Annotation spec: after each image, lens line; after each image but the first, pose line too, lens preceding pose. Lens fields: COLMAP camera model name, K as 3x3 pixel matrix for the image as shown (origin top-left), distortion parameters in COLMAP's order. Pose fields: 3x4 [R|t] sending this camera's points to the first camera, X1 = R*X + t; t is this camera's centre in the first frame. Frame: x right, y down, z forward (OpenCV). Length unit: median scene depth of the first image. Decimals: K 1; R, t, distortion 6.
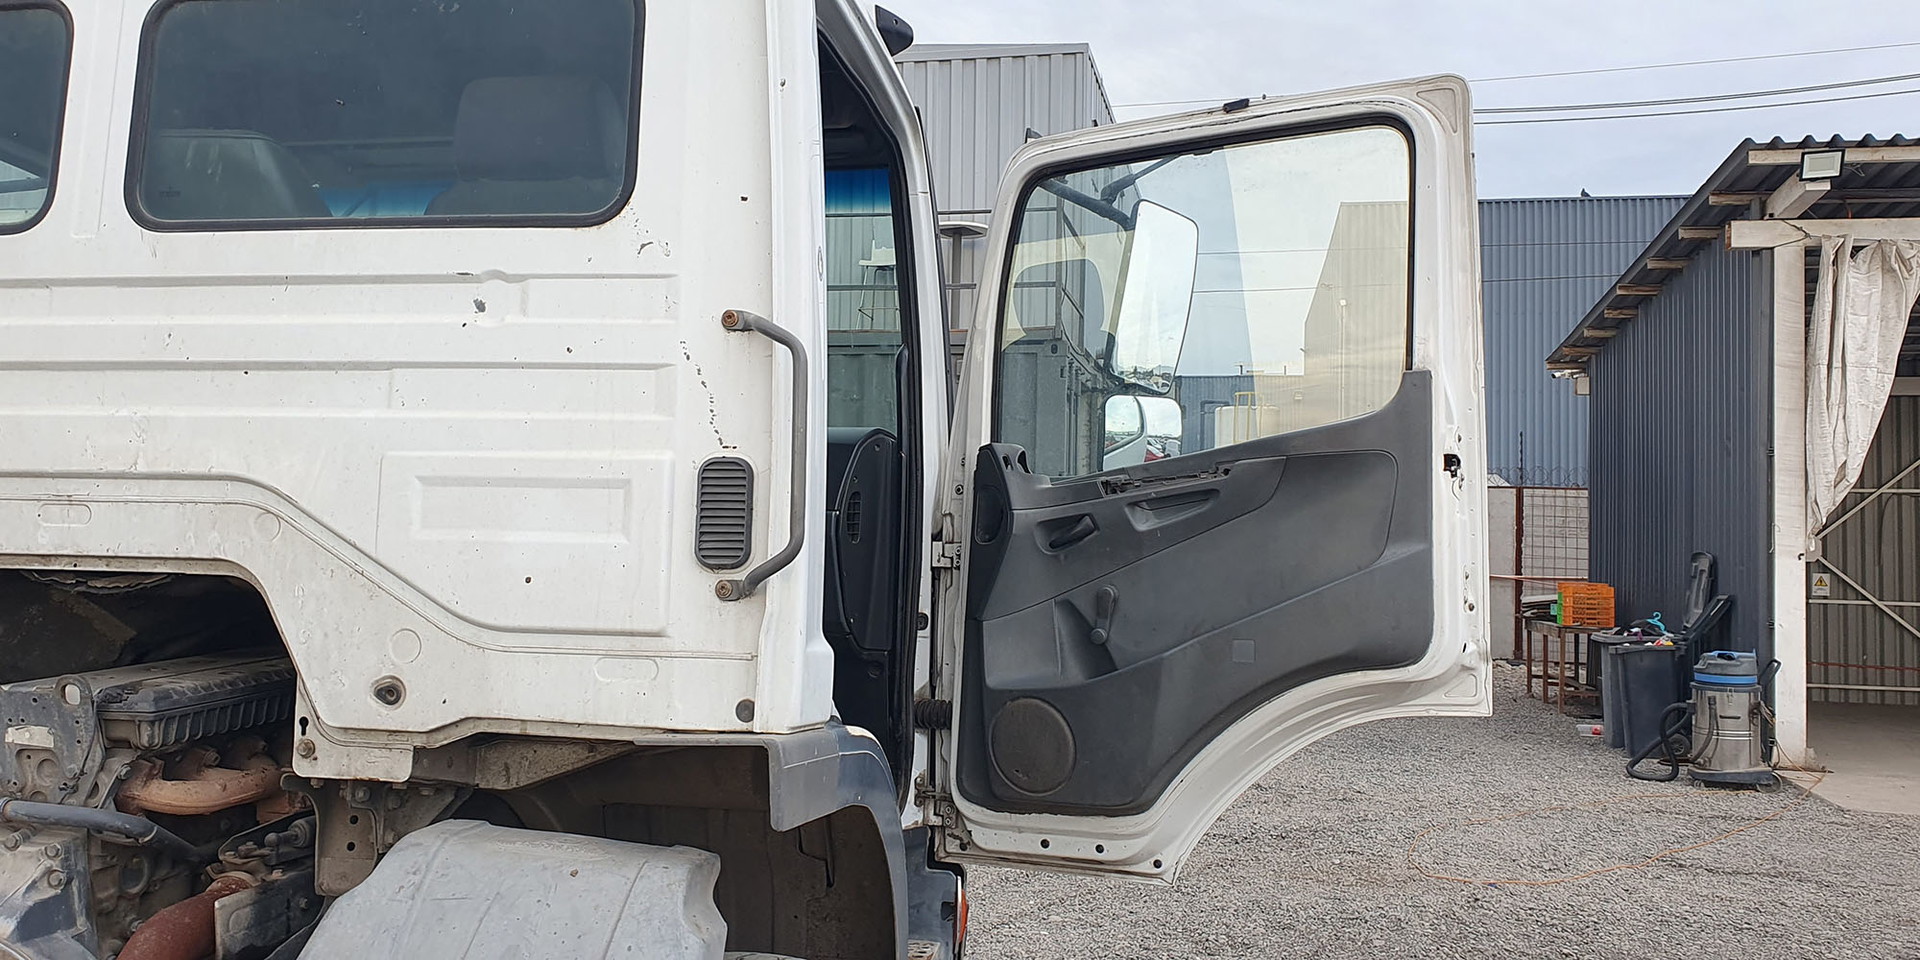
lens RADIAL K [[1711.5, 0, 1007.5], [0, 1711.5, 480.8], [0, 0, 1]] dist [0.009496, -0.003302]
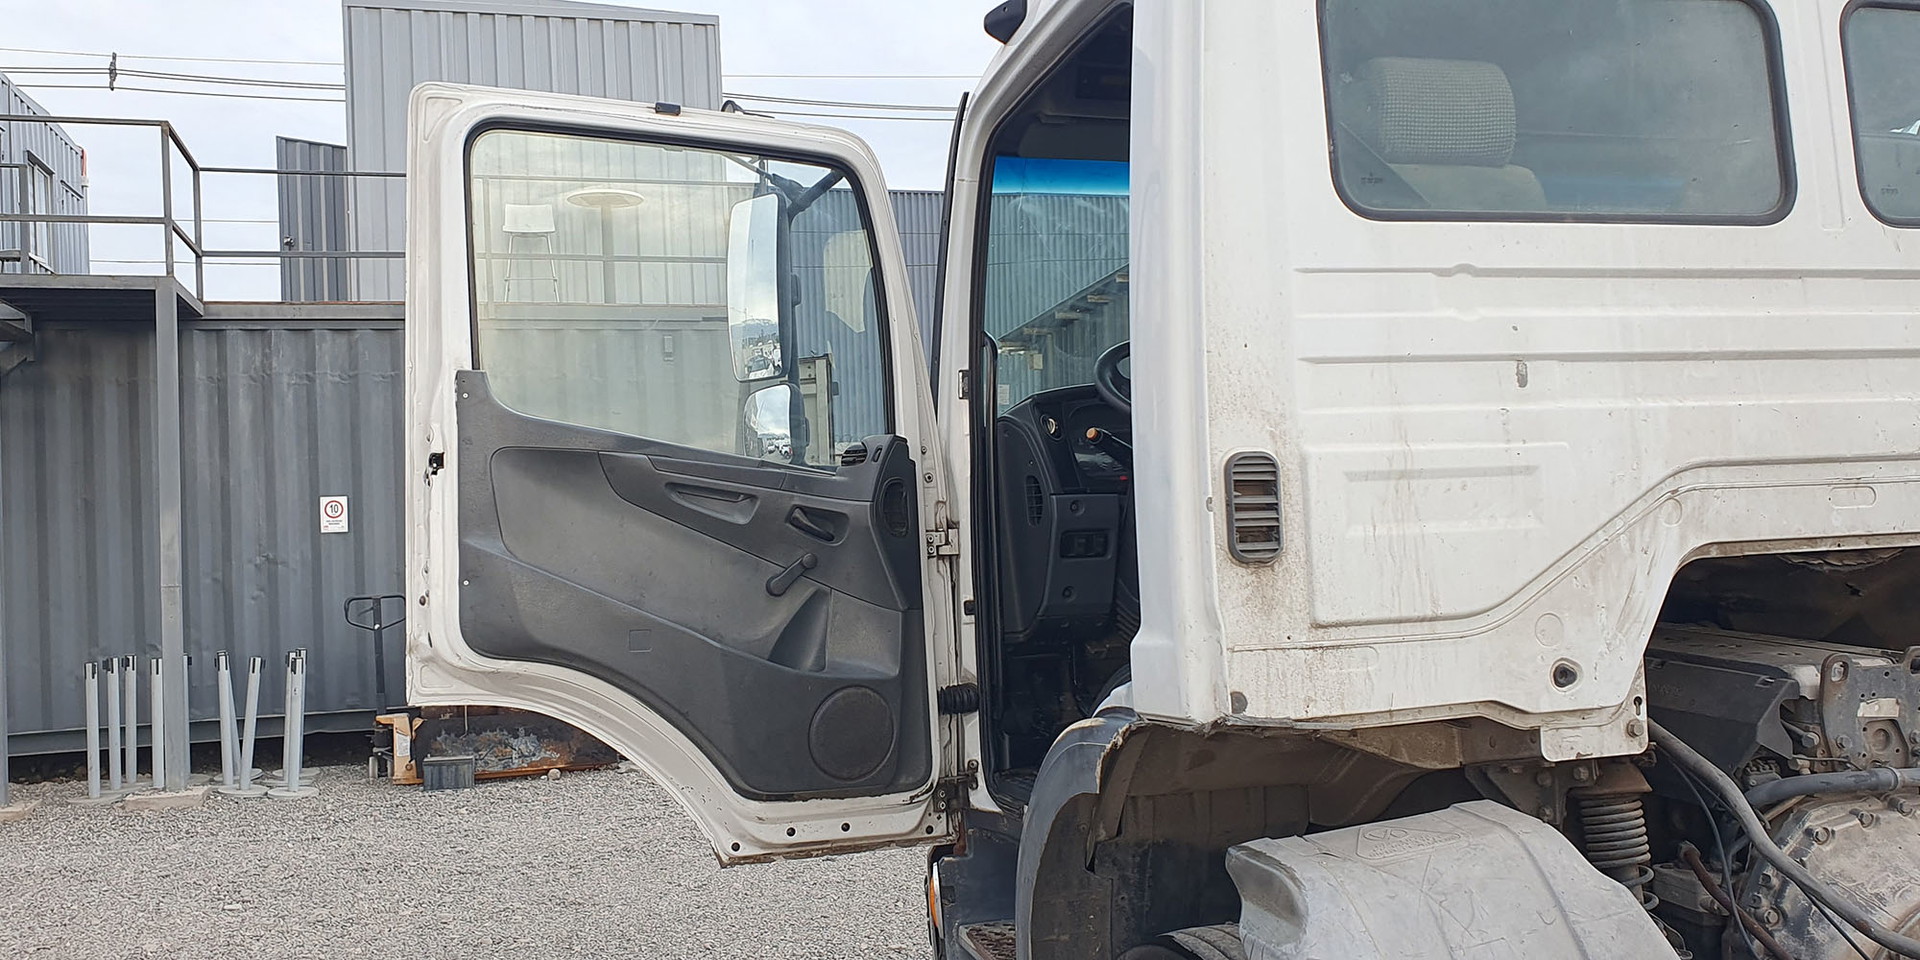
lens RADIAL K [[1711.5, 0, 1007.5], [0, 1711.5, 480.8], [0, 0, 1]] dist [0.009496, -0.003302]
pose [[0.860278, -0.038110, 0.508398, -1.524834], [0.031837, 0.999272, 0.021035, -0.028490], [-0.508830, -0.001910, 0.860865, 0.362478]]
